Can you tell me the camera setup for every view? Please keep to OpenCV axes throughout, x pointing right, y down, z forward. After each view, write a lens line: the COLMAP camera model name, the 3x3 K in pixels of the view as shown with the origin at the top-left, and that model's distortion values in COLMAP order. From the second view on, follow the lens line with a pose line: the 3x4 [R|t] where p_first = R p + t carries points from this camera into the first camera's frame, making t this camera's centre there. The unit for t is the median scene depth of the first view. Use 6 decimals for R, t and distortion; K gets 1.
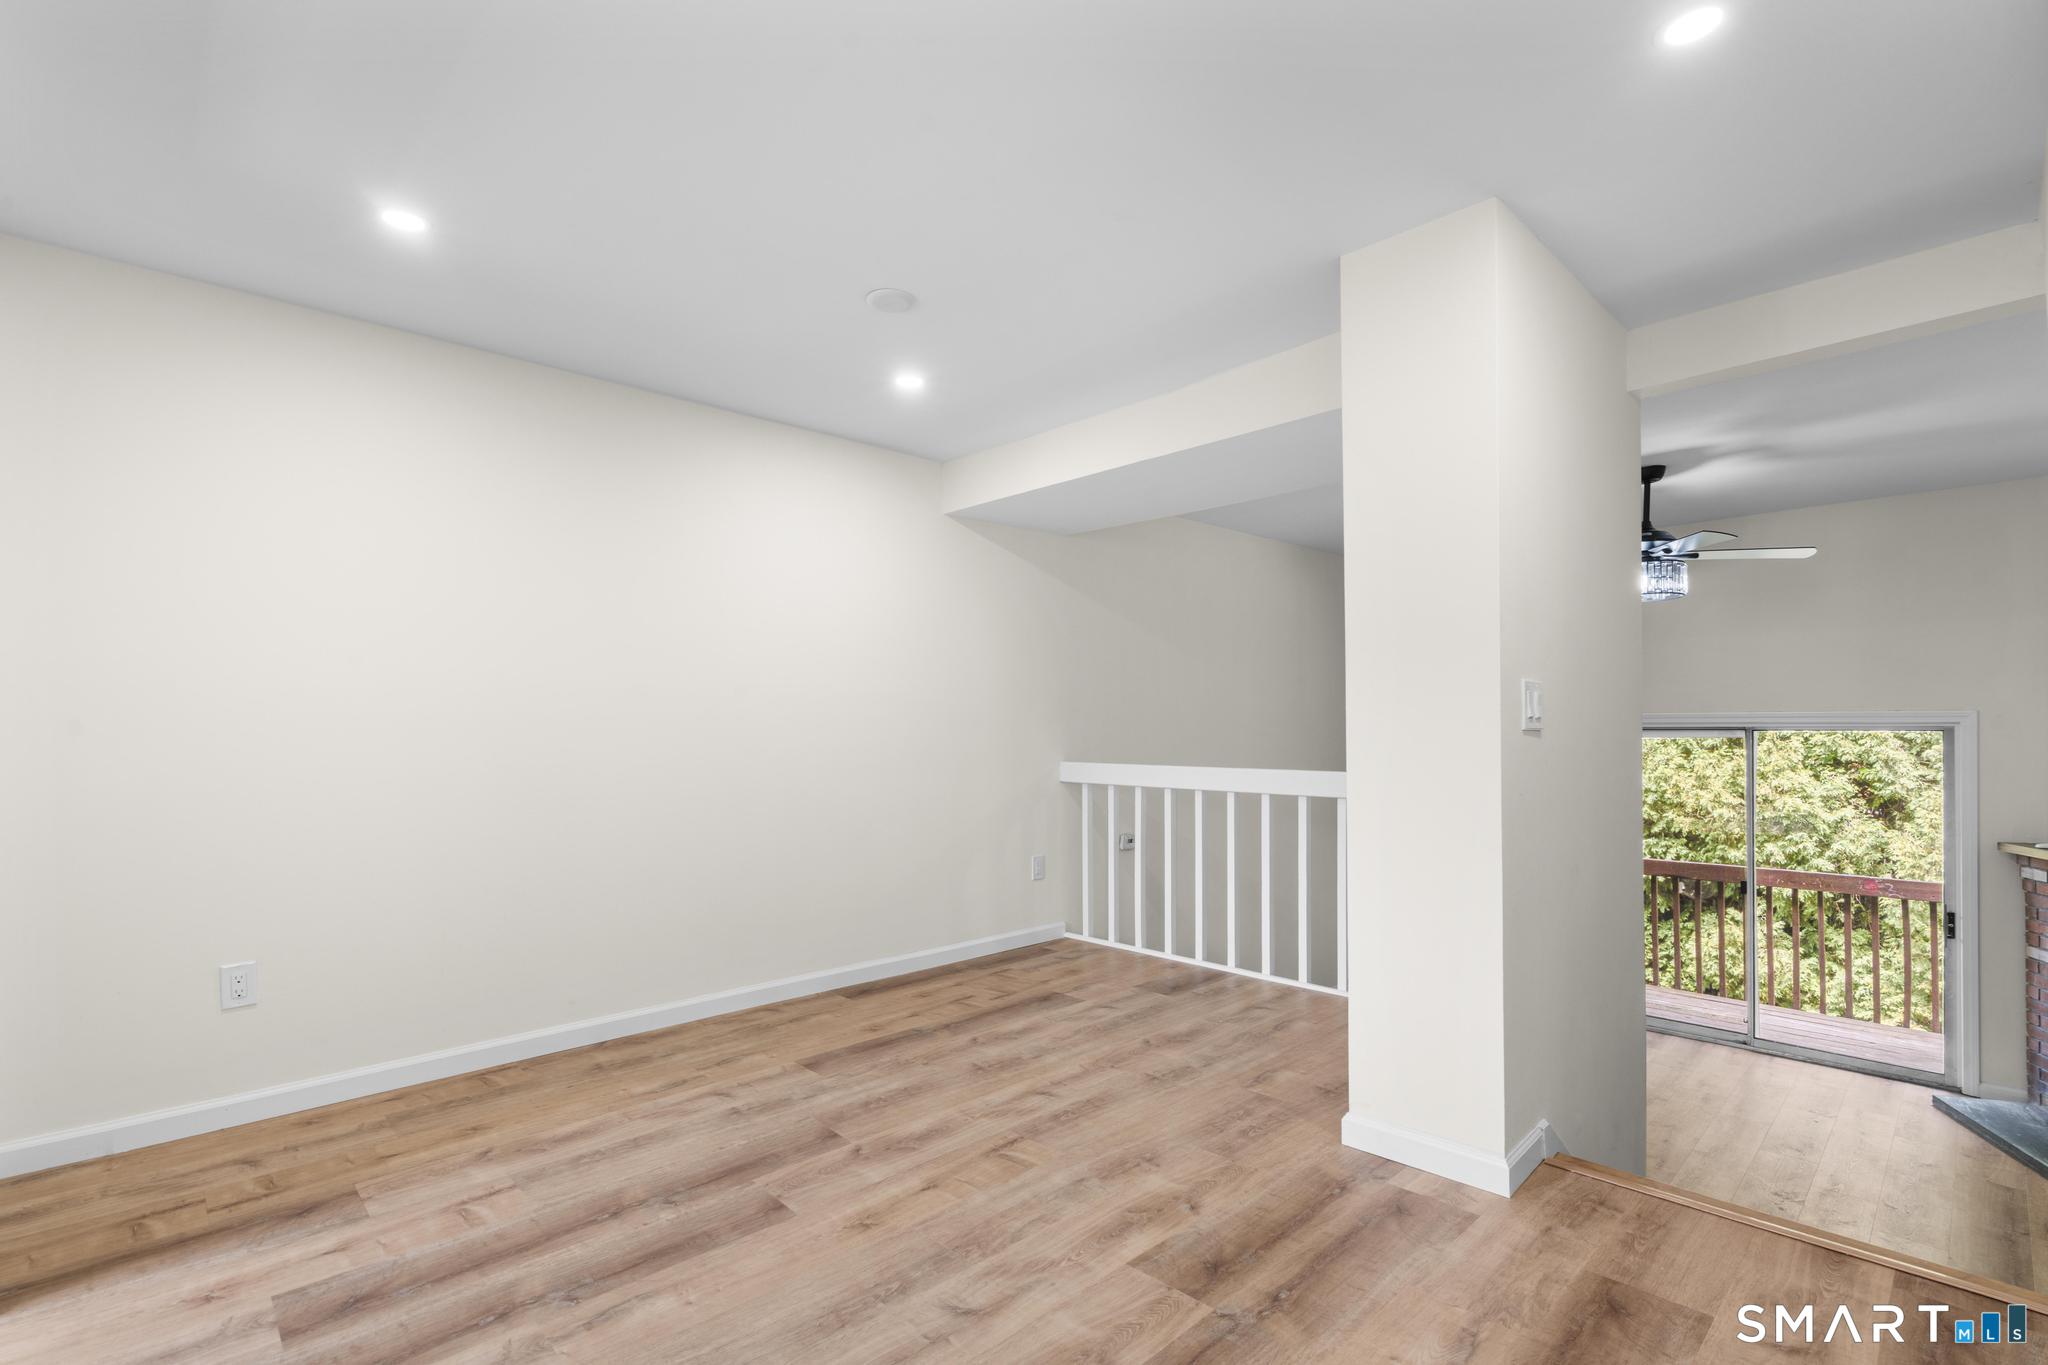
lens RADIAL K [[937.5, 0, 1024.4], [0, 937.5, 718.0], [0, 0, 1]] dist [-0.010078, 0.006950]
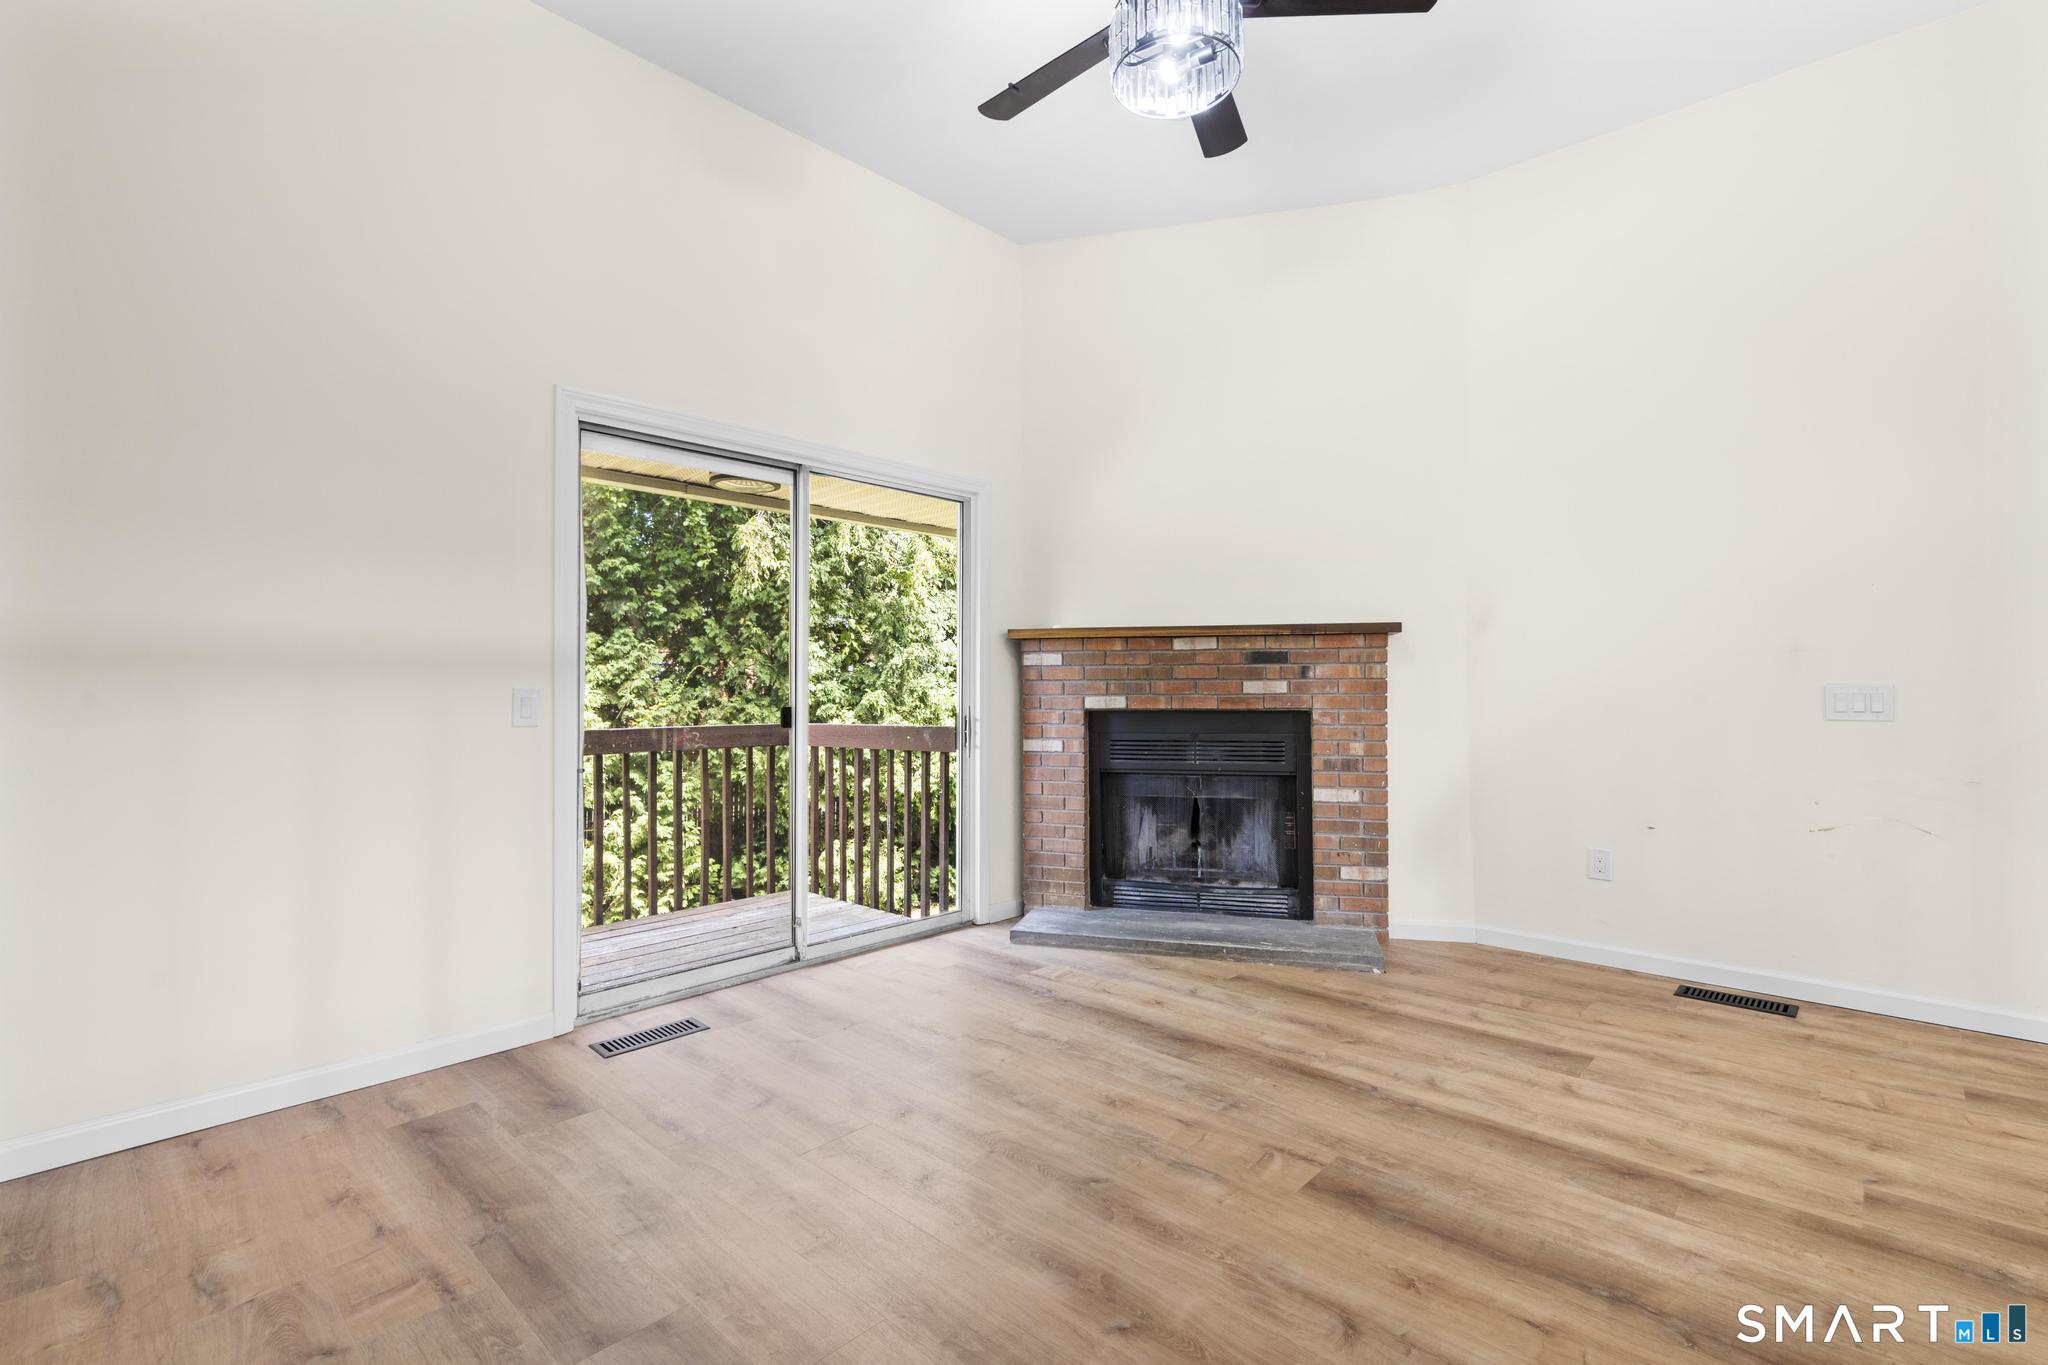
lens RADIAL K [[921.1, 0, 1023.3], [0, 921.1, 676.7], [0, 0, 1]] dist [-0.003309, 0.000451]
pose [[-0.049342, 0.019377, 0.998594, 0.277238], [-0.004510, 0.999797, -0.019623, 0.344884], [-0.998772, -0.005472, -0.049245, 1.812153]]
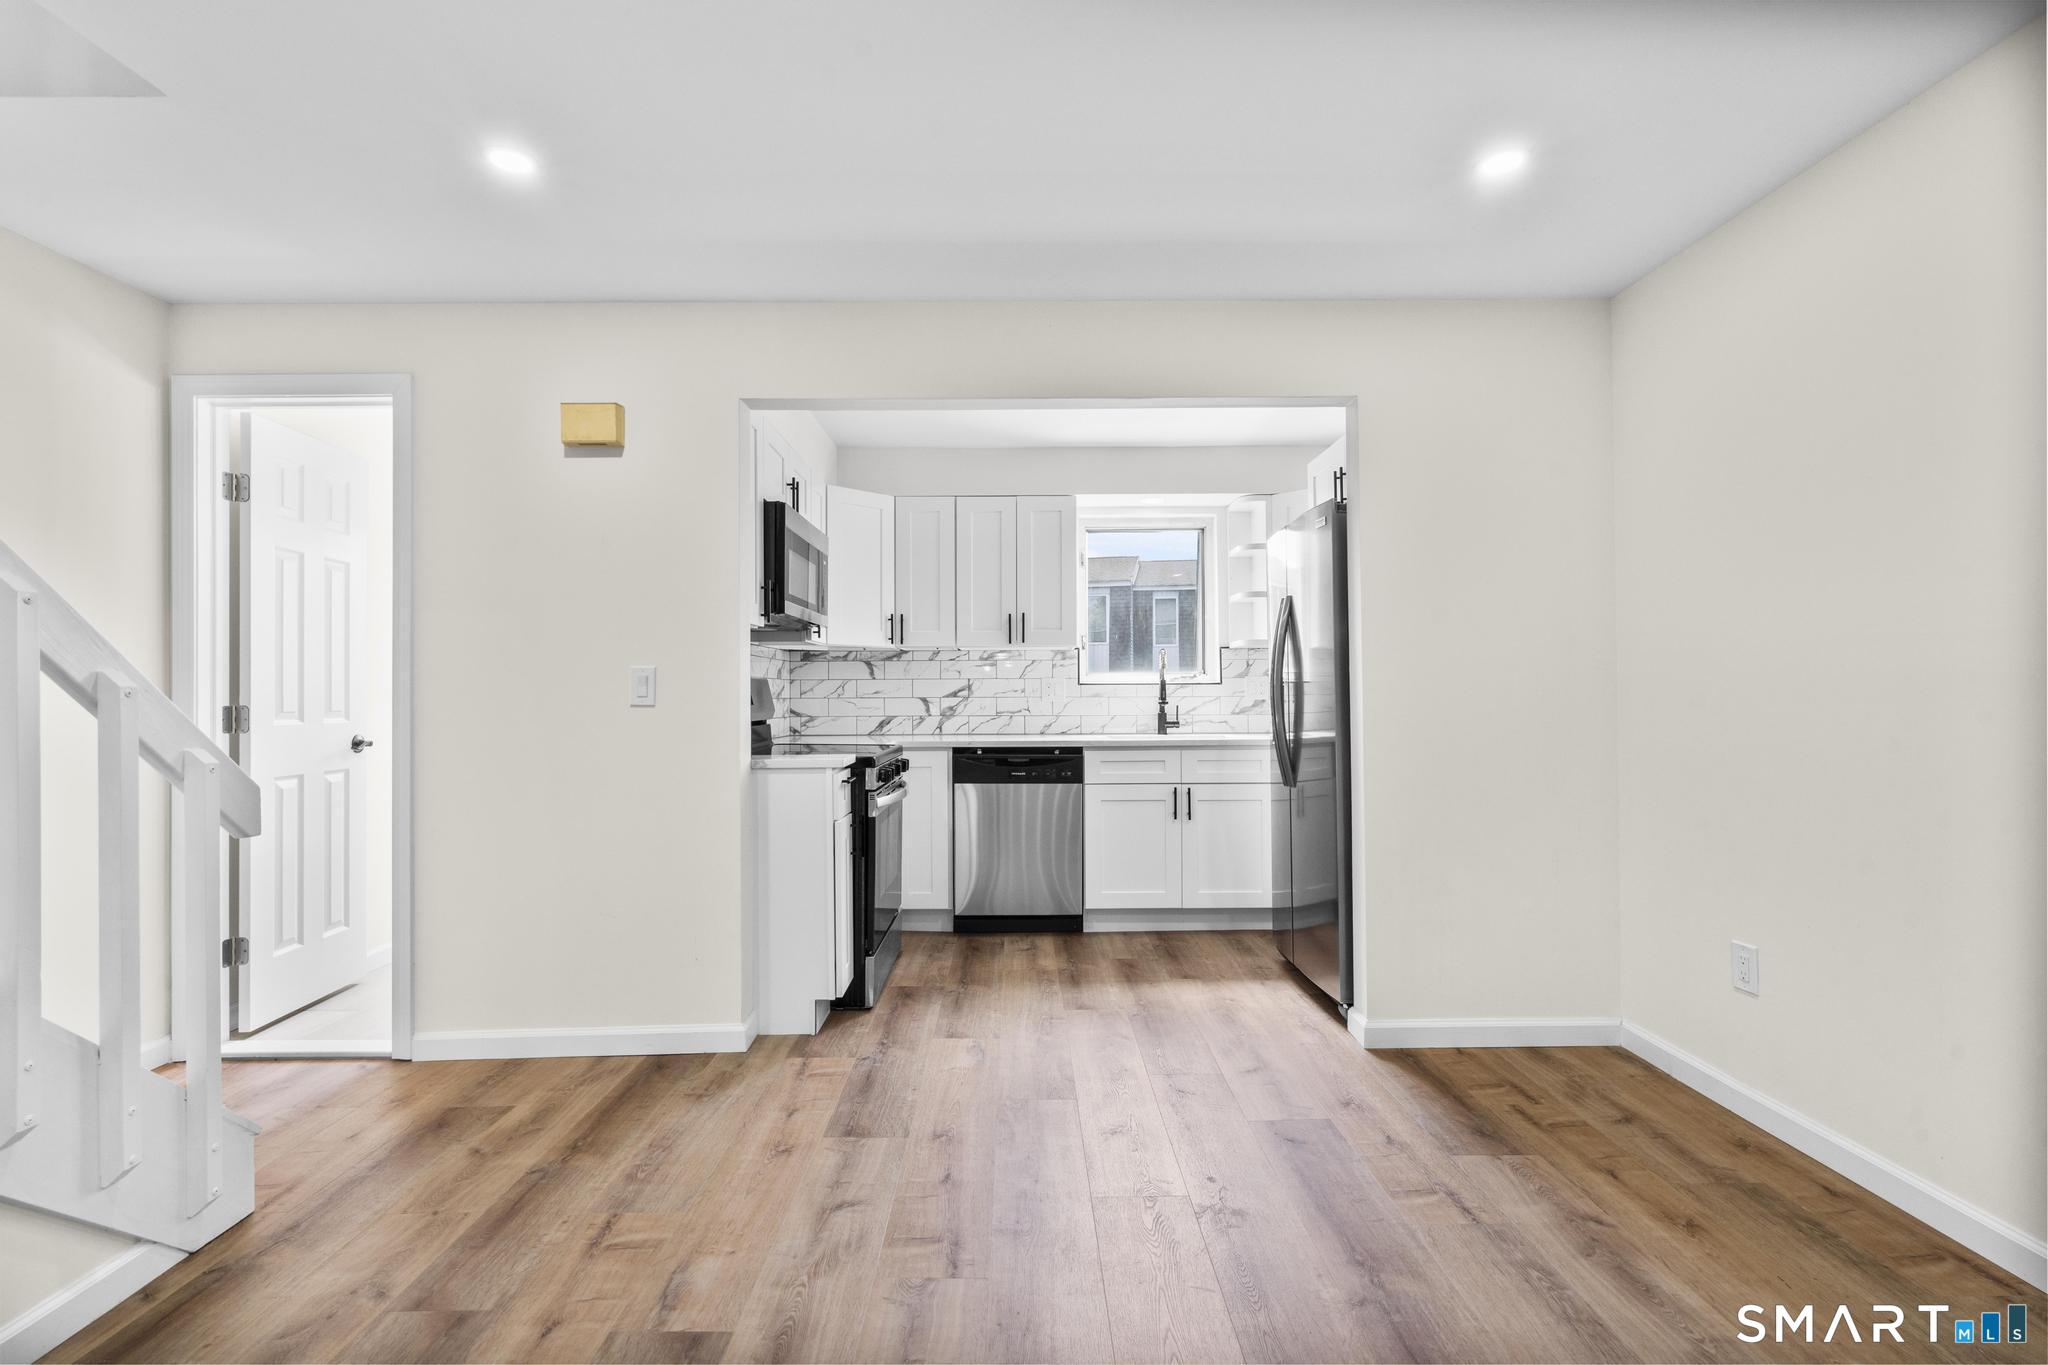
lens RADIAL K [[914.9, 0, 1023.0], [0, 914.9, 686.8], [0, 0, 1]] dist [-0.004538, 0.001792]
pose [[-0.685463, 0.002968, -0.728101, 0.289601], [0.015402, 0.999827, -0.010424, 0.005210], [0.727945, -0.018360, -0.685390, 1.033349]]
